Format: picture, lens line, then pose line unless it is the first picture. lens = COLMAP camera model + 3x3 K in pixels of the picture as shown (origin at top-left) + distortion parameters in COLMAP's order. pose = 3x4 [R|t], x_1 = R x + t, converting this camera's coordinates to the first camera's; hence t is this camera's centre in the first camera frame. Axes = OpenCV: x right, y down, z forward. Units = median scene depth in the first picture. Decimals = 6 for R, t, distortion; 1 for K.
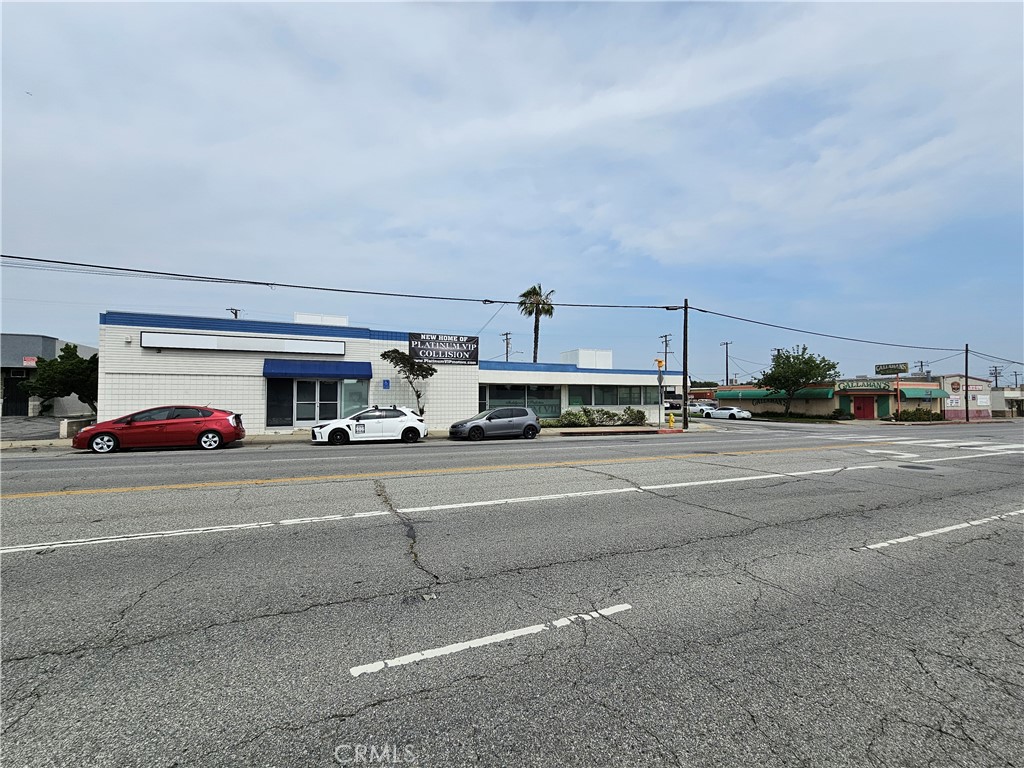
lens RADIAL K [[410.9, 0, 515.2], [0, 410.9, 382.6], [0, 0, 1]] dist [-0.004995, 0.000061]
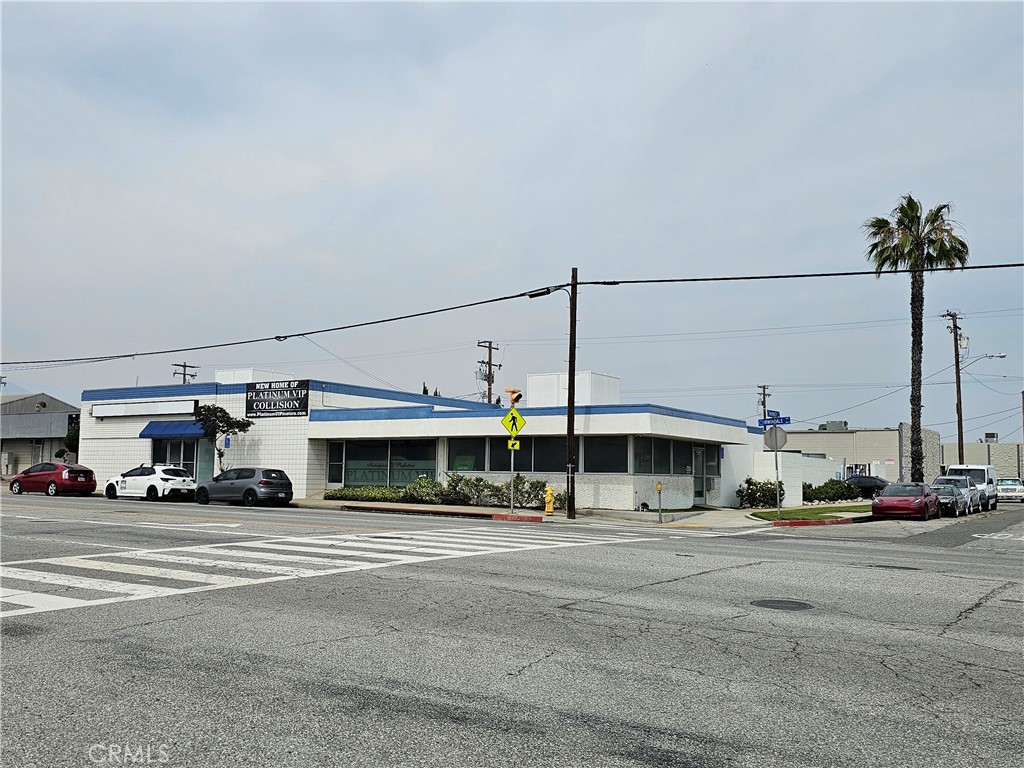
lens RADIAL K [[895.7, 0, 508.1], [0, 895.7, 386.7], [0, 0, 1]] dist [0.038131, -0.029755]
pose [[0.574588, -0.069324, -0.815501, 1.545412], [0.021140, 0.997331, -0.069886, 0.030351], [0.818169, 0.022915, 0.574520, 0.332226]]
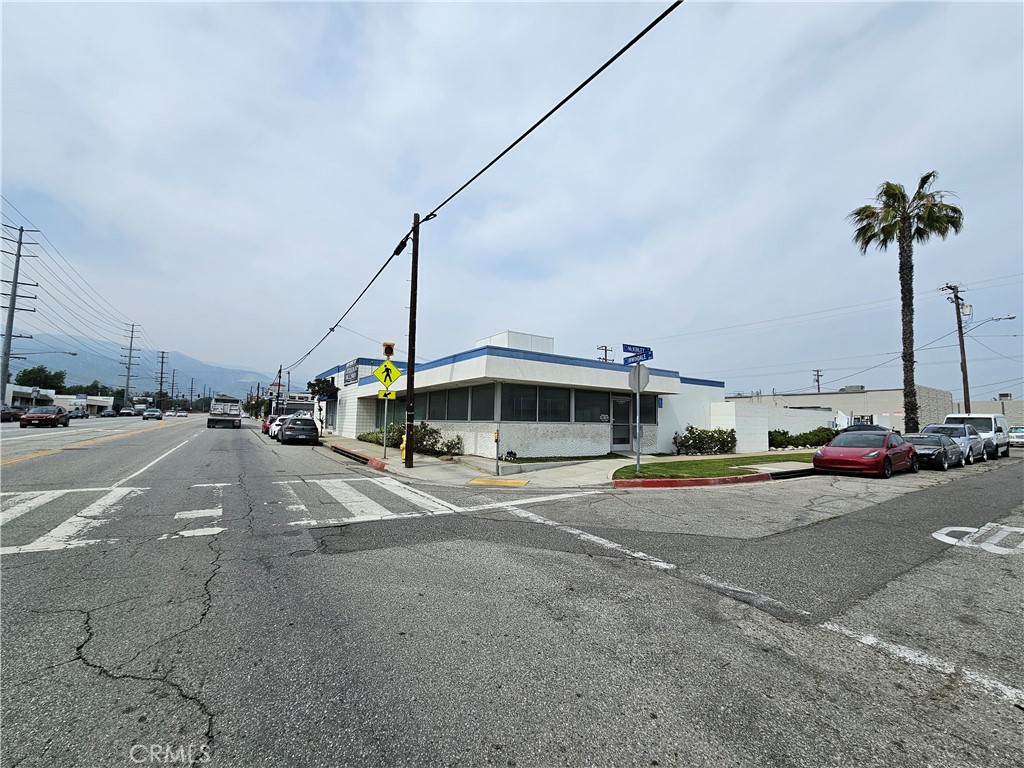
lens RADIAL K [[410.9, 0, 513.5], [0, 410.9, 384.1], [0, 0, 1]] dist [-0.004995, 0.000061]
pose [[0.219673, -0.083640, -0.971982, 1.100625], [0.028466, 0.996443, -0.079311, 0.068441], [0.975158, -0.010246, 0.221273, 1.240919]]
